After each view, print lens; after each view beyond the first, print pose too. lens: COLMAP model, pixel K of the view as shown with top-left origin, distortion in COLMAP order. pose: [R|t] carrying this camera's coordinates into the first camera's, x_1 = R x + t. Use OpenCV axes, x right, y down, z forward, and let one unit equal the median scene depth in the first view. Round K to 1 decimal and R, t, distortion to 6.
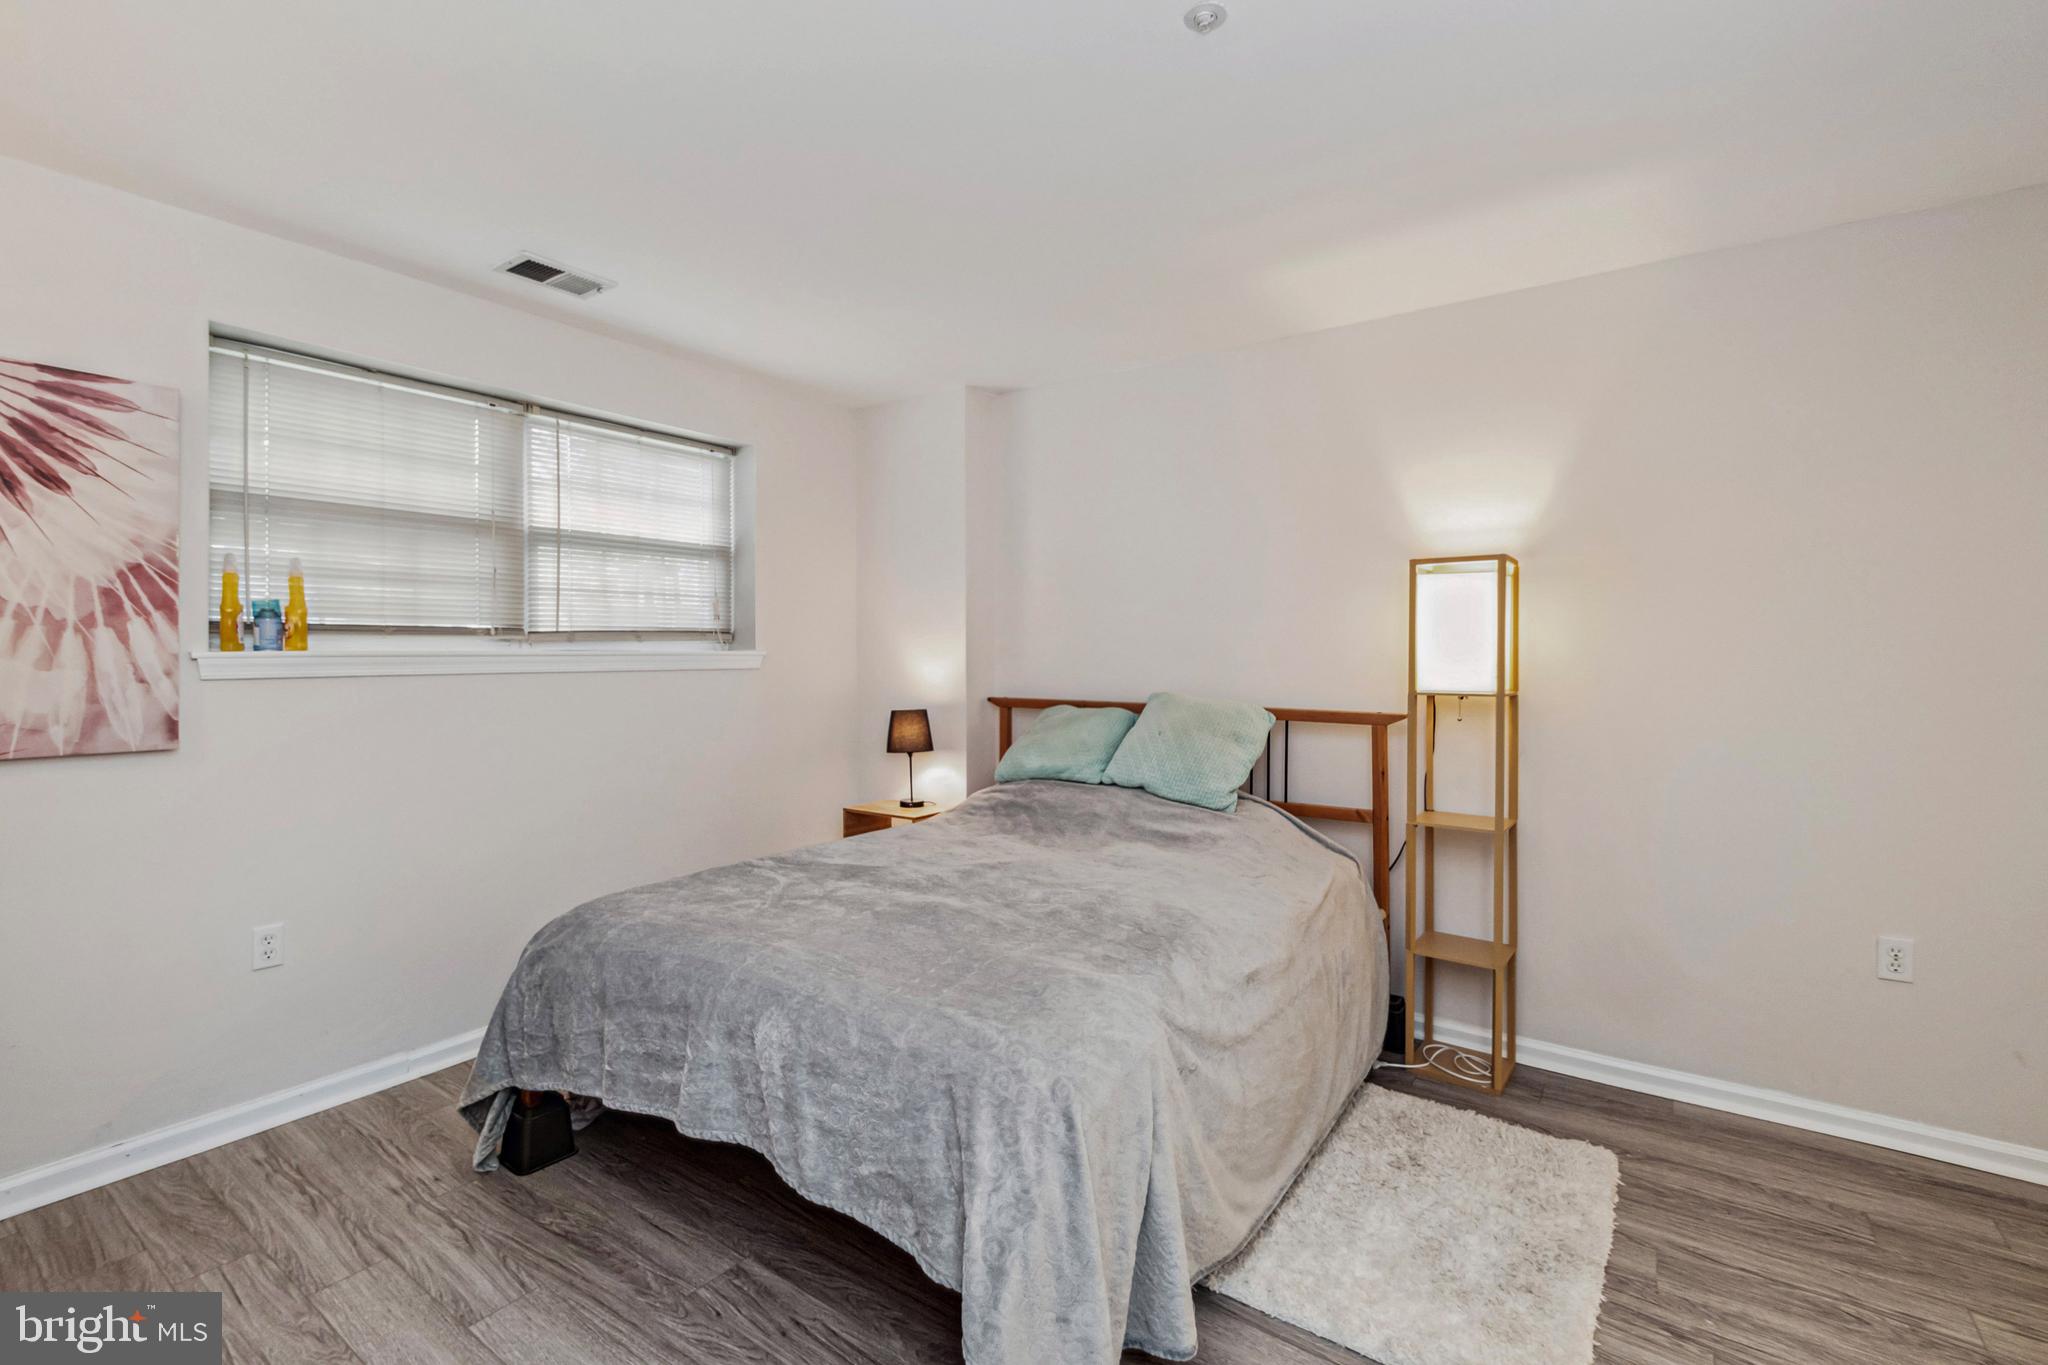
lens RADIAL K [[900.9, 0, 1024.0], [0, 900.9, 682.5], [0, 0, 1]] dist [-0.050350, -0.000175]
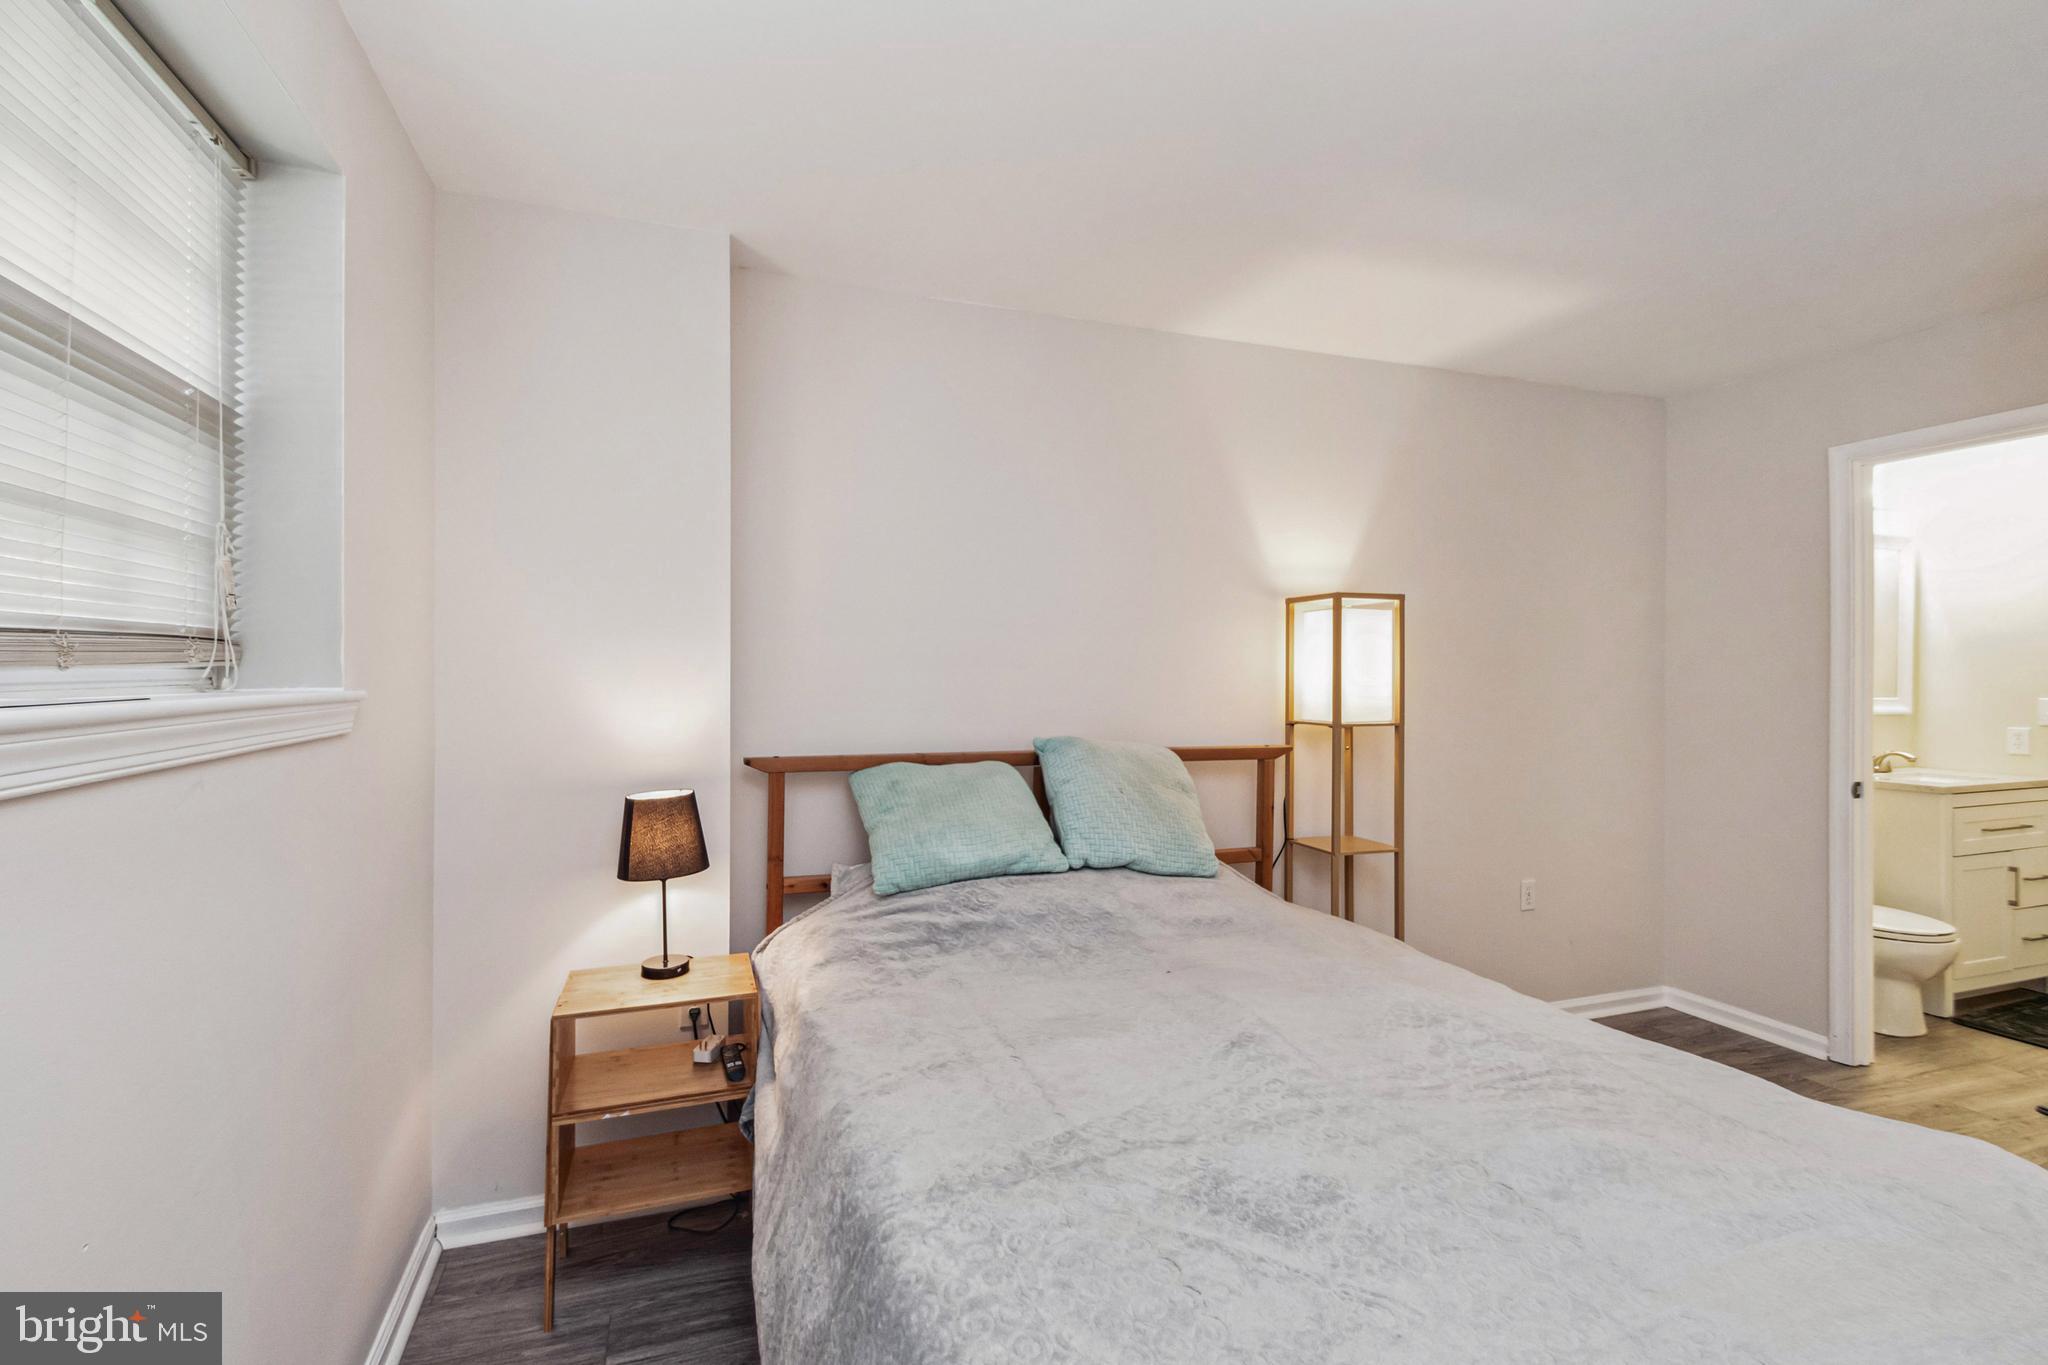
lens RADIAL K [[900.9, 0, 1024.0], [0, 900.9, 682.5], [0, 0, 1]] dist [-0.050350, -0.000175]
pose [[0.548947, -0.008772, 0.835811, -0.539707], [0.022954, 0.999726, -0.004583, -0.034645], [-0.835542, 0.021701, 0.548998, 0.643503]]
